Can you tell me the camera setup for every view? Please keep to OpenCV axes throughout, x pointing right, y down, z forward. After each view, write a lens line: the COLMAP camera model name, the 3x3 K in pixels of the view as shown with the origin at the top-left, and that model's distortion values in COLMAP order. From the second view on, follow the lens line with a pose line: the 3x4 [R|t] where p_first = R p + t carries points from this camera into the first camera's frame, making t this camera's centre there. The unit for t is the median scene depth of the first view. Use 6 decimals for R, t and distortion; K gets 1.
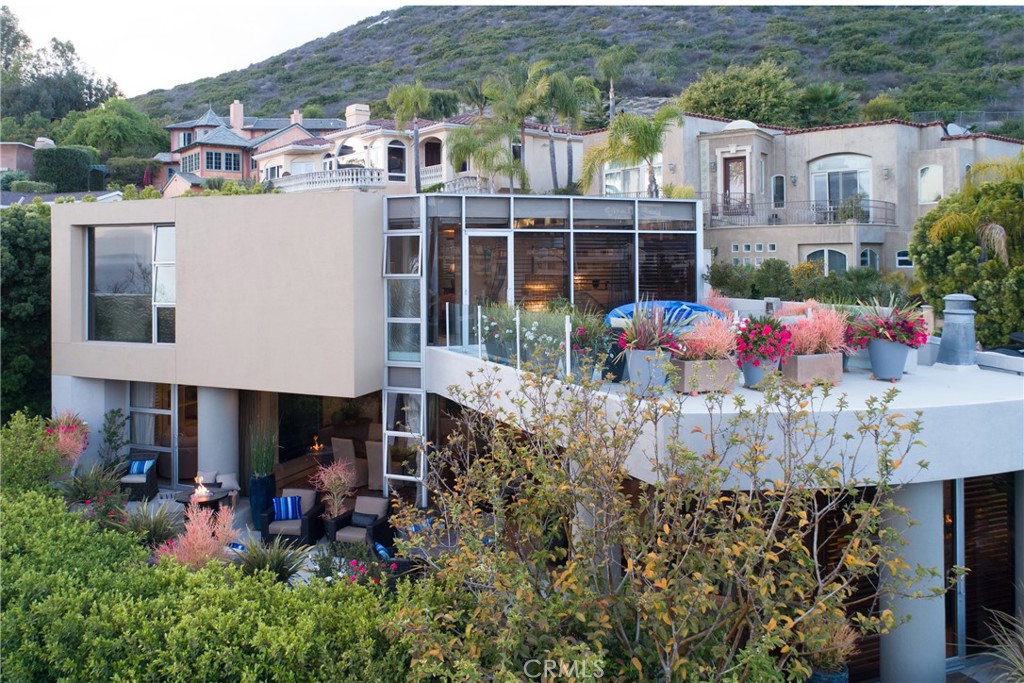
lens RADIAL K [[712.1, 0, 455.6], [0, 712.1, 303.8], [0, 0, 1]] dist [-0.019175, 0.000649]
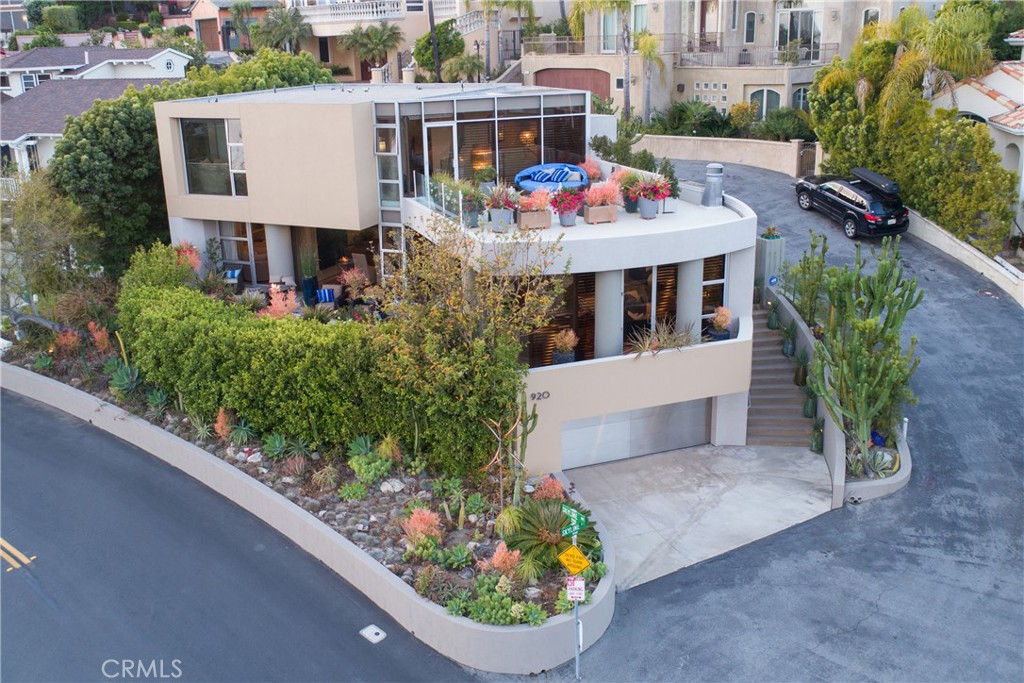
lens RADIAL K [[731.7, 0, 482.8], [0, 731.7, 286.4], [0, 0, 1]] dist [-0.006477, 0.006939]
pose [[0.999463, -0.016262, -0.028441, 0.161729], [0.022571, 0.971008, 0.237977, -0.120079], [0.023747, -0.238491, 0.970854, -0.584792]]
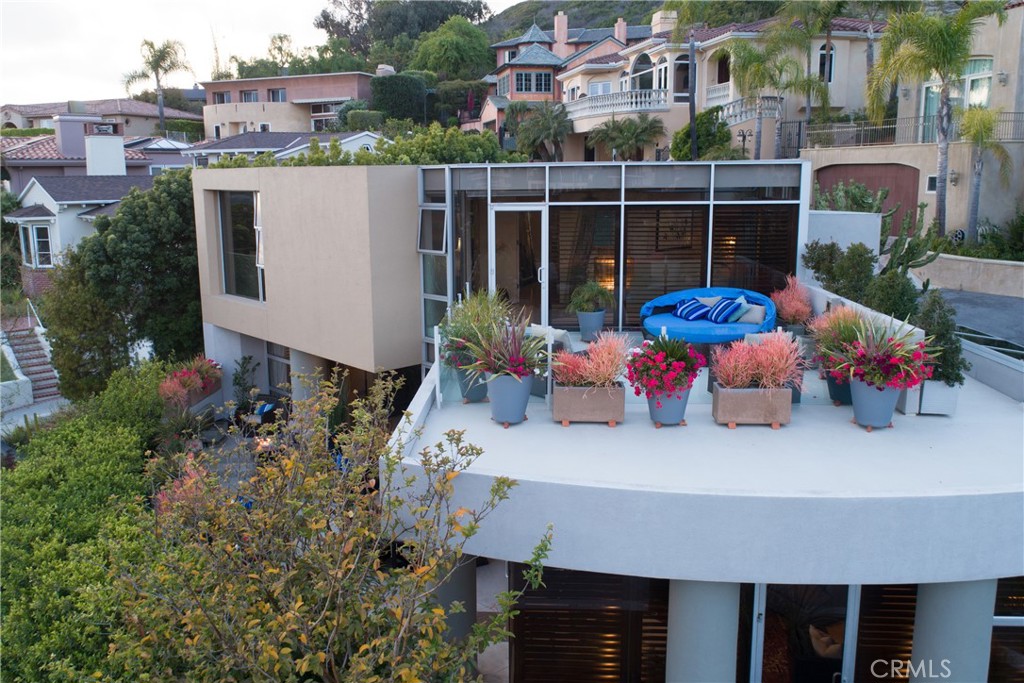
lens RADIAL K [[743.2, 0, 528.6], [0, 743.2, 341.6], [0, 0, 1]] dist [-0.002303, 0.003085]
pose [[0.929406, 0.076088, -0.361131, 0.372612], [-0.019265, 0.987185, 0.158413, -0.072081], [0.368556, -0.140273, 0.918961, 0.087875]]
